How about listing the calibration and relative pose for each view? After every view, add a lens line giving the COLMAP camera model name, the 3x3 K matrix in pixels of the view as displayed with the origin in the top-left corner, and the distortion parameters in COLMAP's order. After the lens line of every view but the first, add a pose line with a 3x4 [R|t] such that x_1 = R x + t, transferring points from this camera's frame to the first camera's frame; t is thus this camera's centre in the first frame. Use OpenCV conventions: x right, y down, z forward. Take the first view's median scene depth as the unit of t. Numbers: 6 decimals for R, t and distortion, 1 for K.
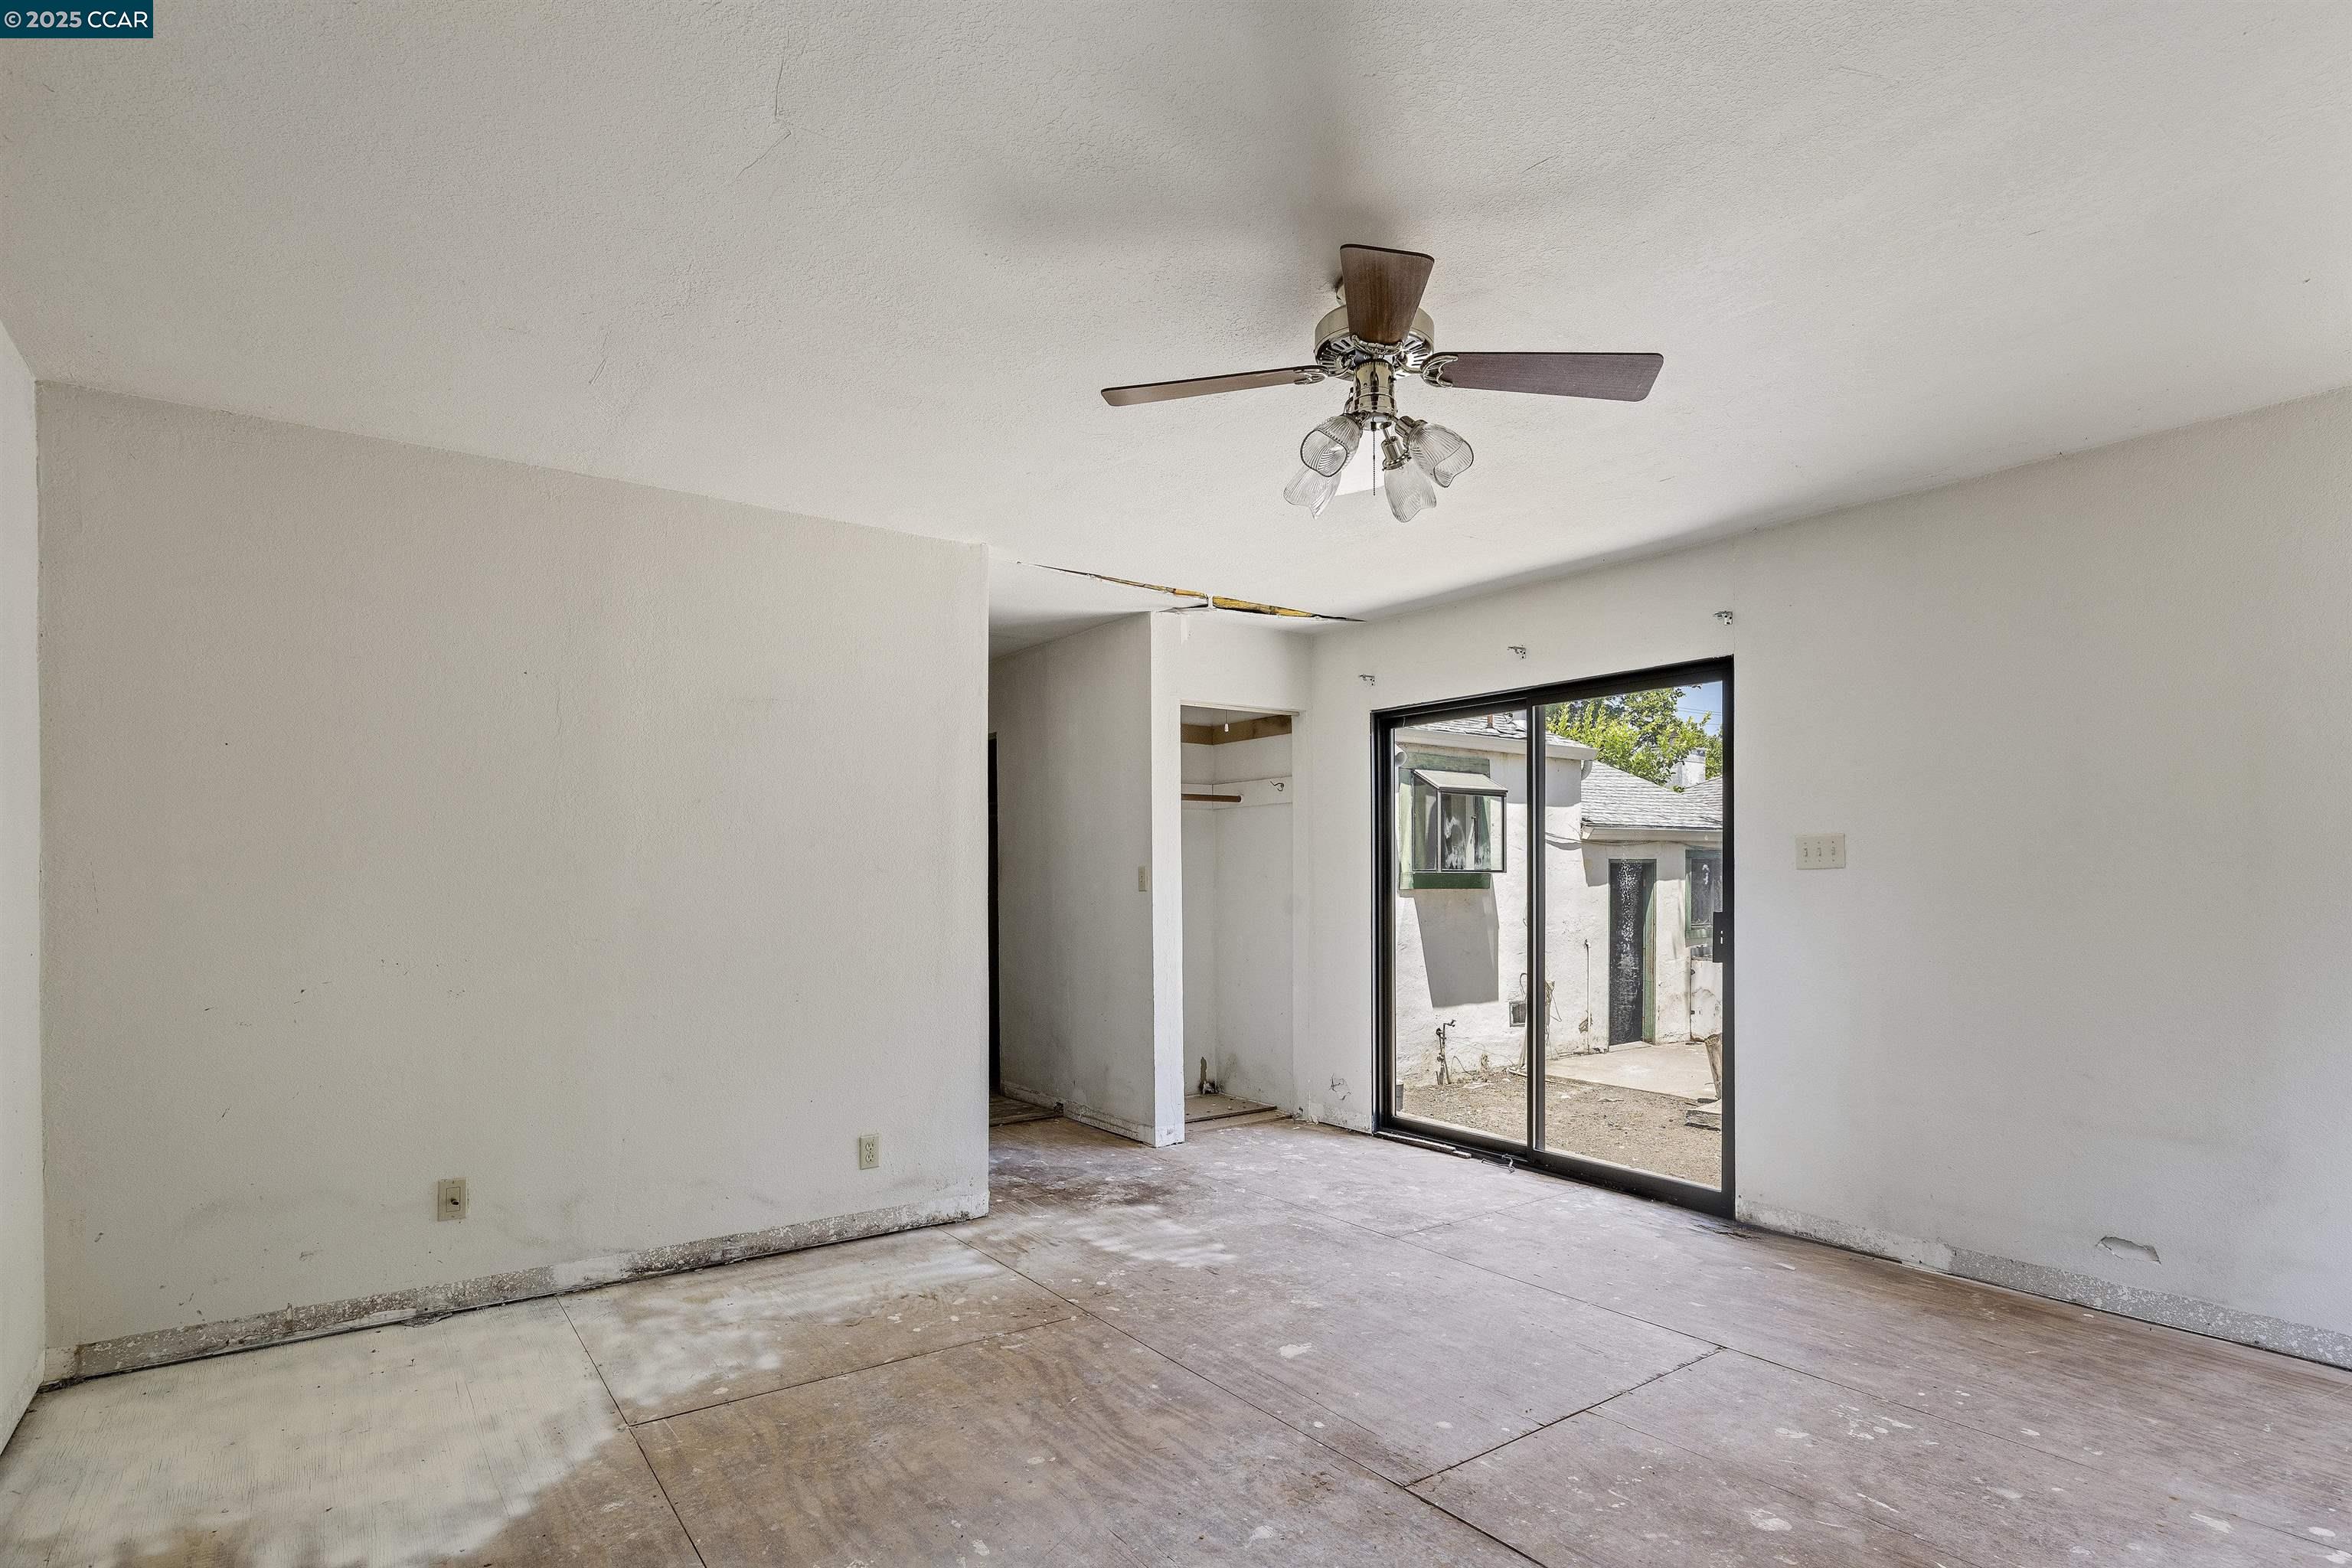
lens RADIAL K [[1200.6, 0, 1166.7], [0, 1200.6, 924.9], [0, 0, 1]] dist [-0.004593, 0.000916]
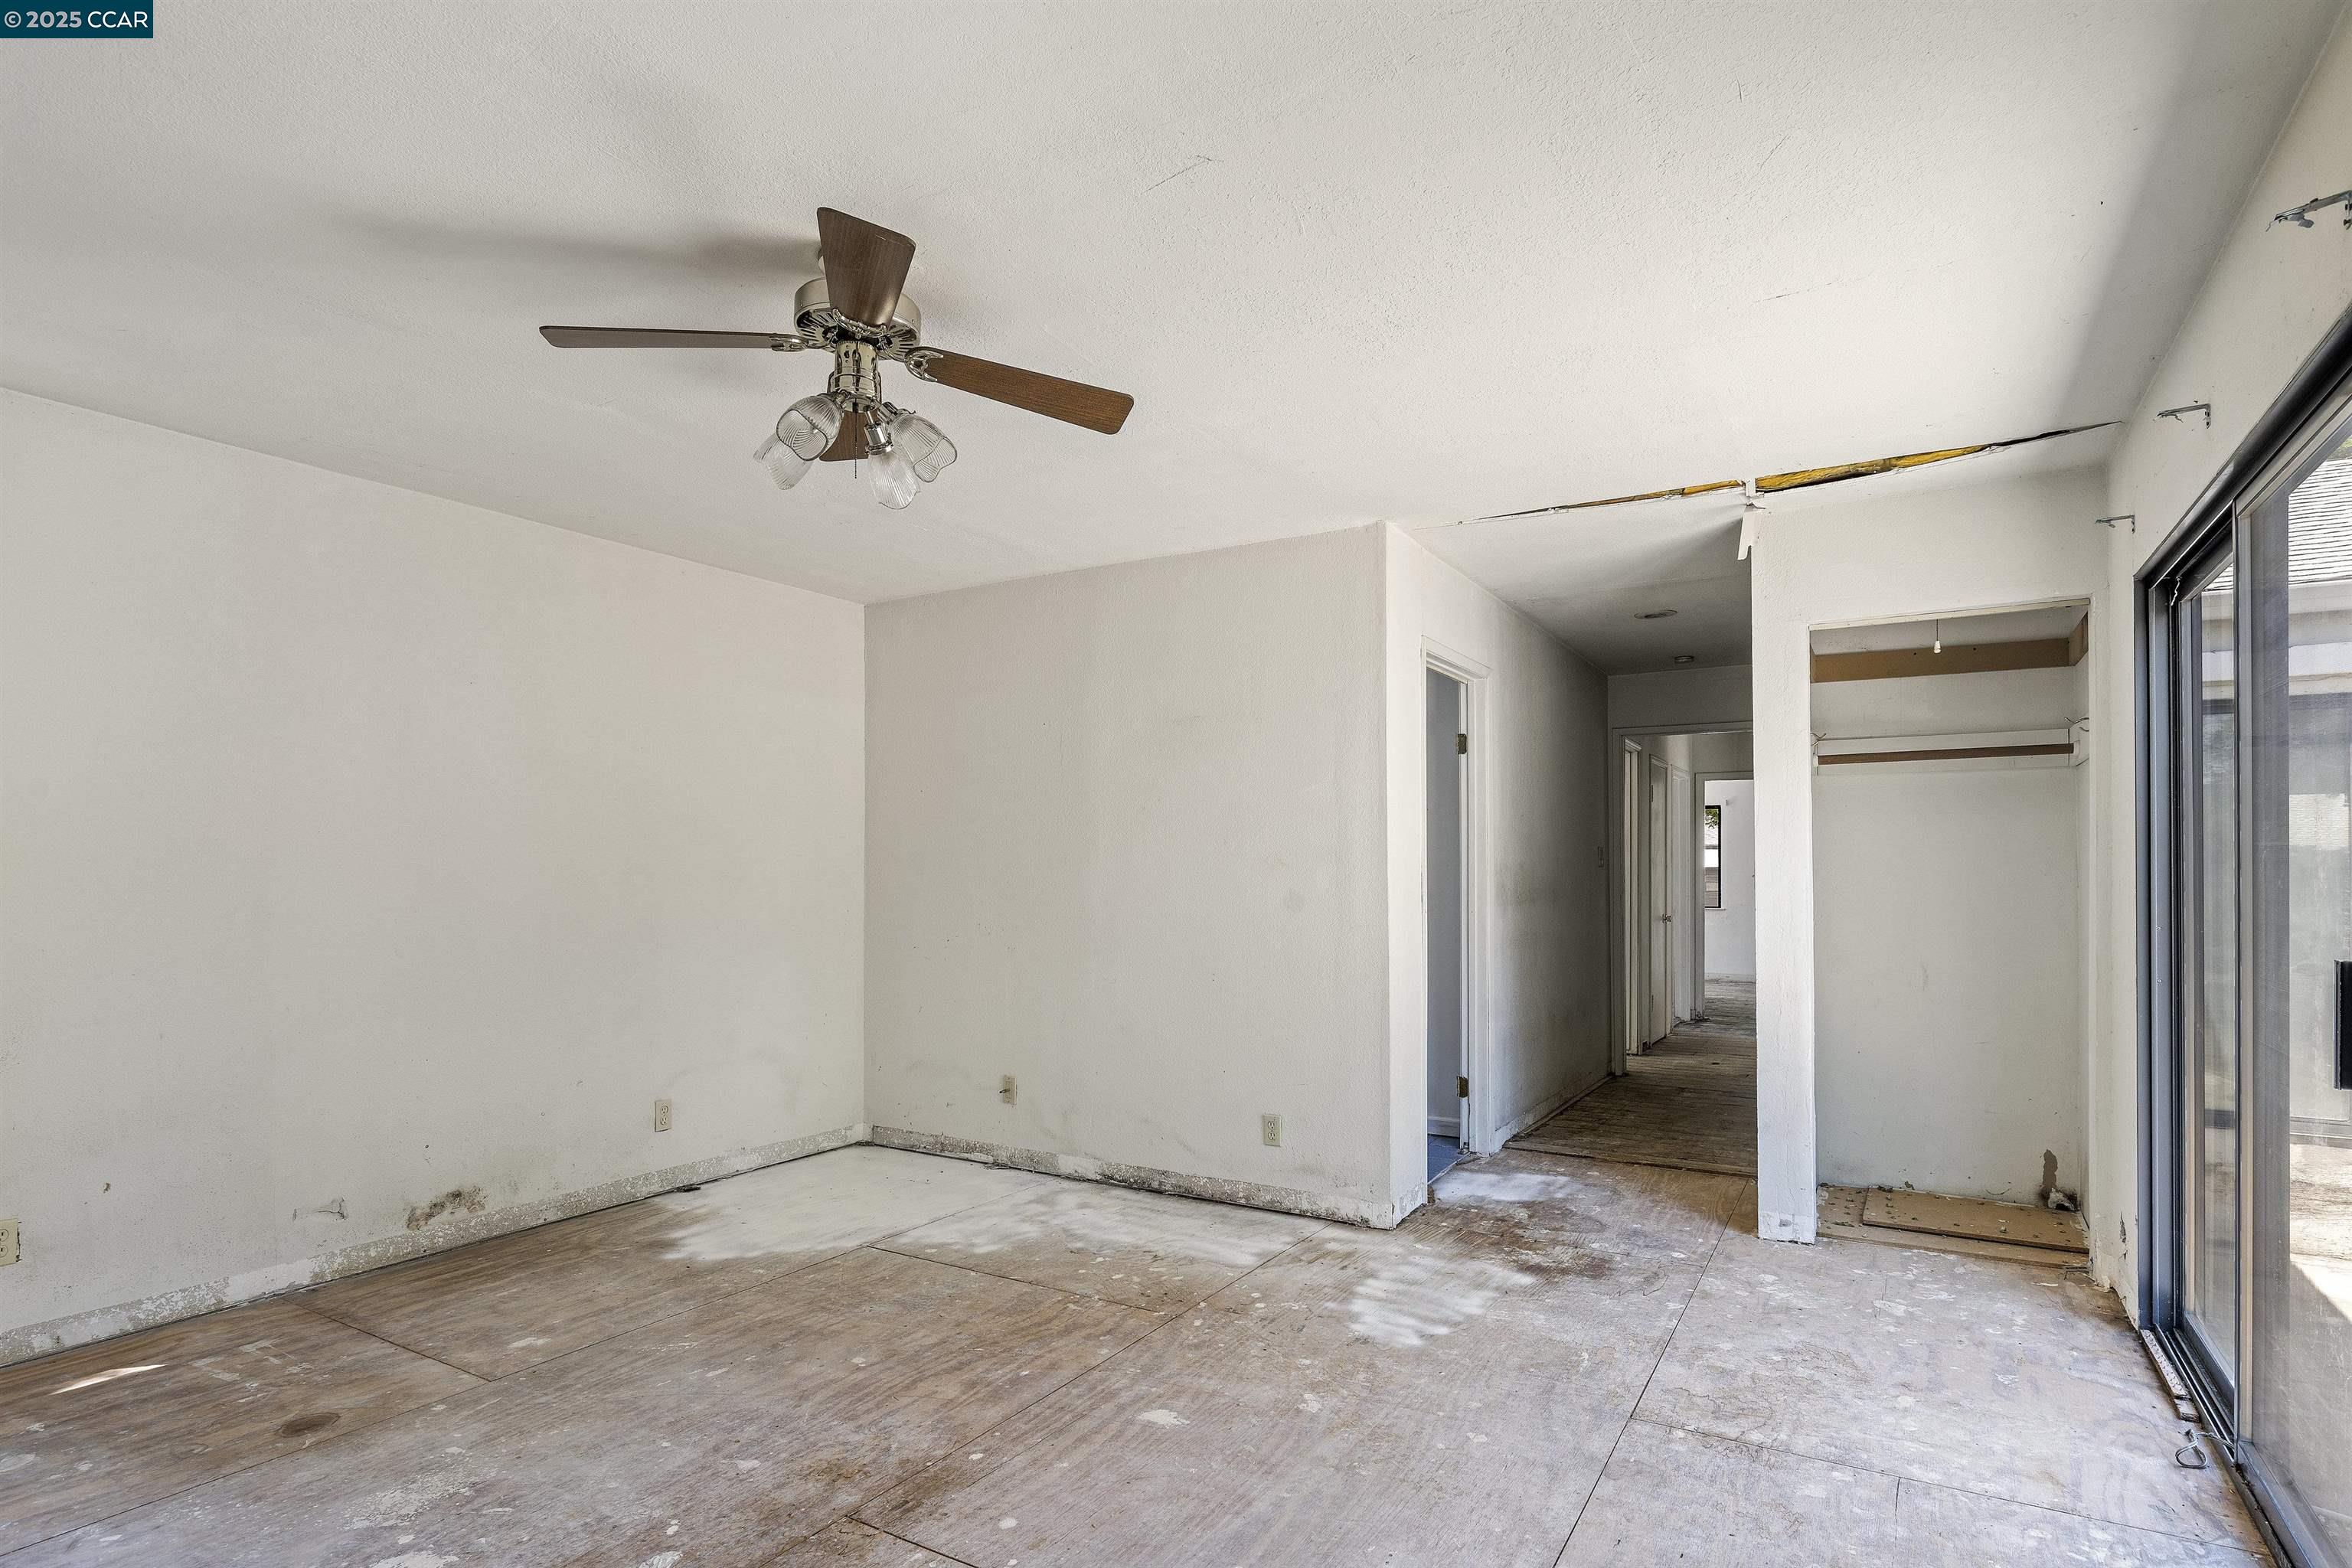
lens RADIAL K [[1200.6, 0, 1198.2], [0, 1200.6, 902.9], [0, 0, 1]] dist [-0.004593, 0.000916]
pose [[0.403139, 0.027647, -0.914721, 0.869947], [-0.037064, 0.999217, 0.013866, -0.029439], [0.914388, 0.028314, 0.403848, 0.640371]]
